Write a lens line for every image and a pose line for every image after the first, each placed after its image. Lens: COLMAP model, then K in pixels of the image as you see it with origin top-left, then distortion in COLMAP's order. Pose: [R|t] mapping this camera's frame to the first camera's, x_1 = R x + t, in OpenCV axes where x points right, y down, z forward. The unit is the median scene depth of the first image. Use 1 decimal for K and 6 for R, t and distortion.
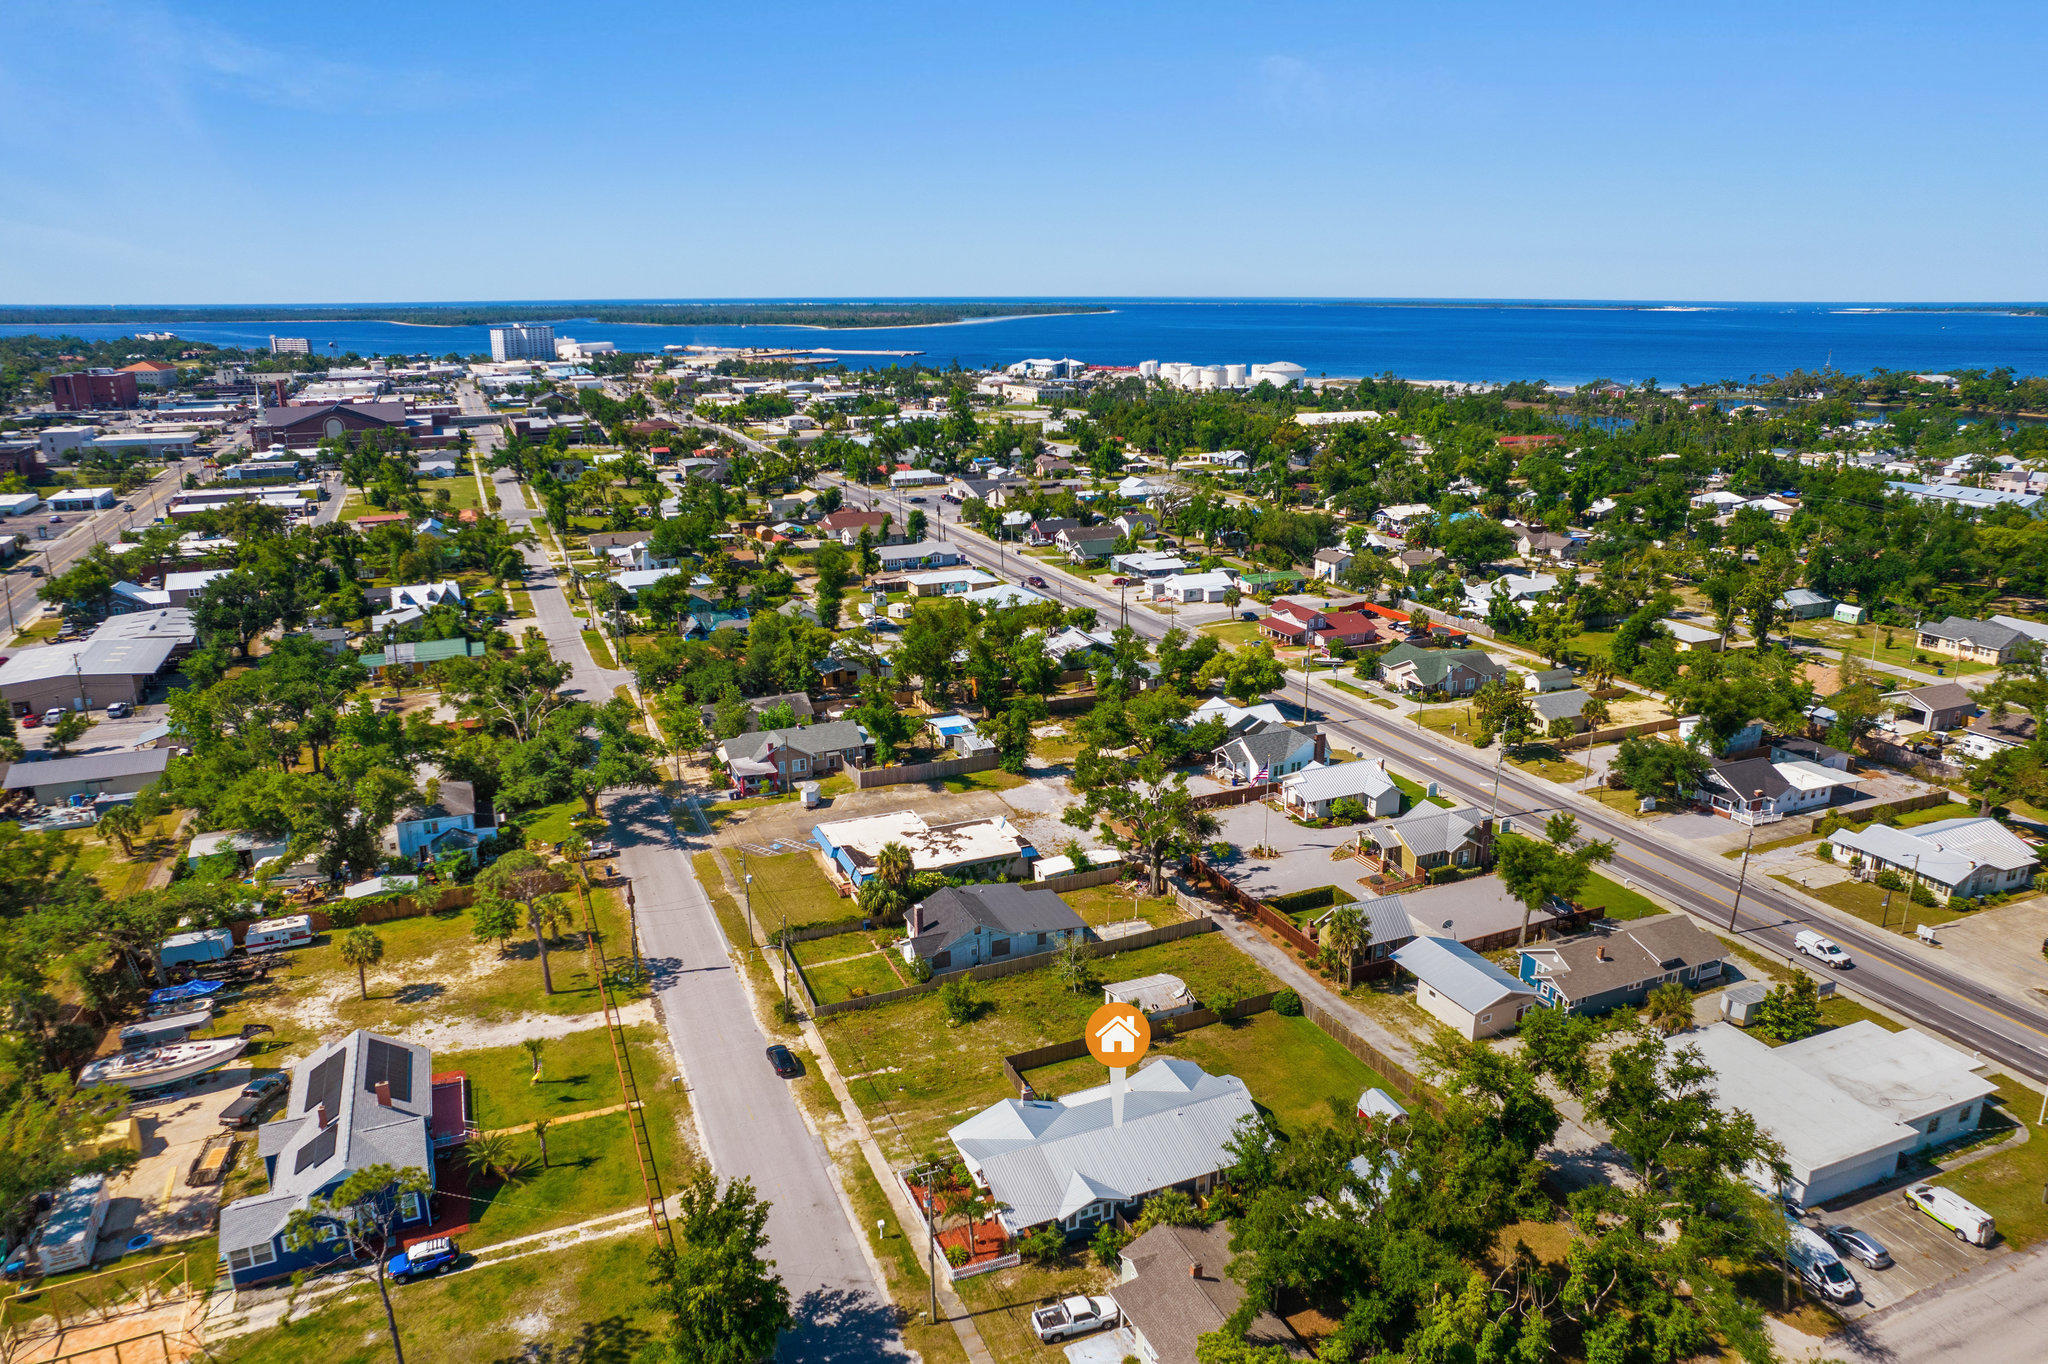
lens RADIAL K [[1294.1, 0, 1024.0], [0, 1294.1, 682.0], [0, 0, 1]] dist [-0.068898, 0.065745]
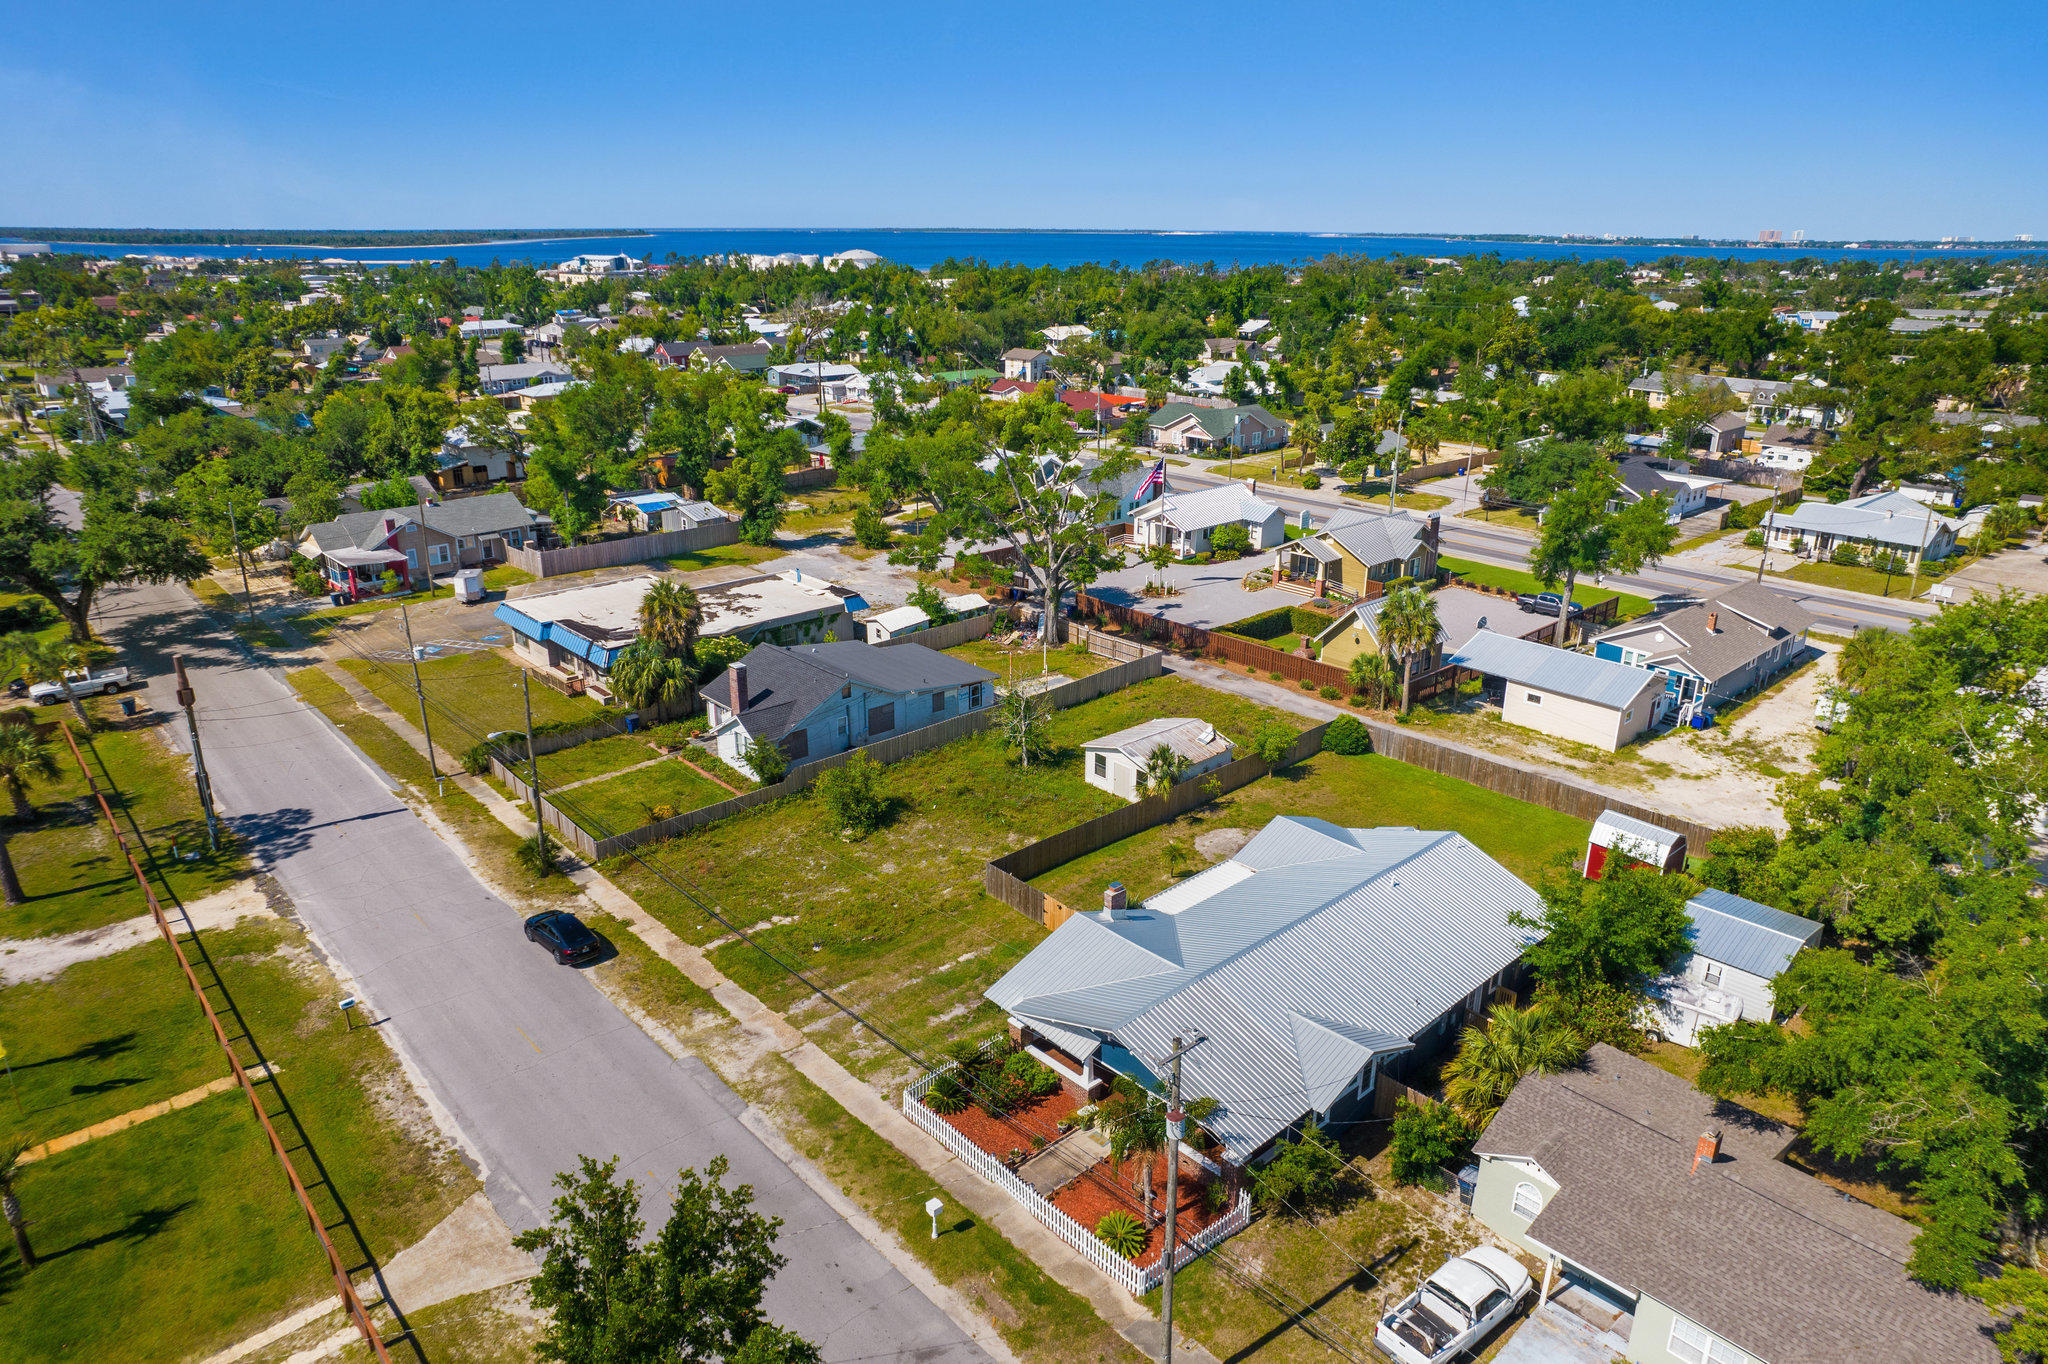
lens RADIAL K [[1294.1, 0, 1024.0], [0, 1294.1, 682.0], [0, 0, 1]] dist [-0.068898, 0.065745]
pose [[0.946908, -0.103338, 0.304444, -0.124138], [0.083174, 0.993438, 0.078508, 0.131607], [-0.310559, -0.049018, 0.949289, 0.361278]]
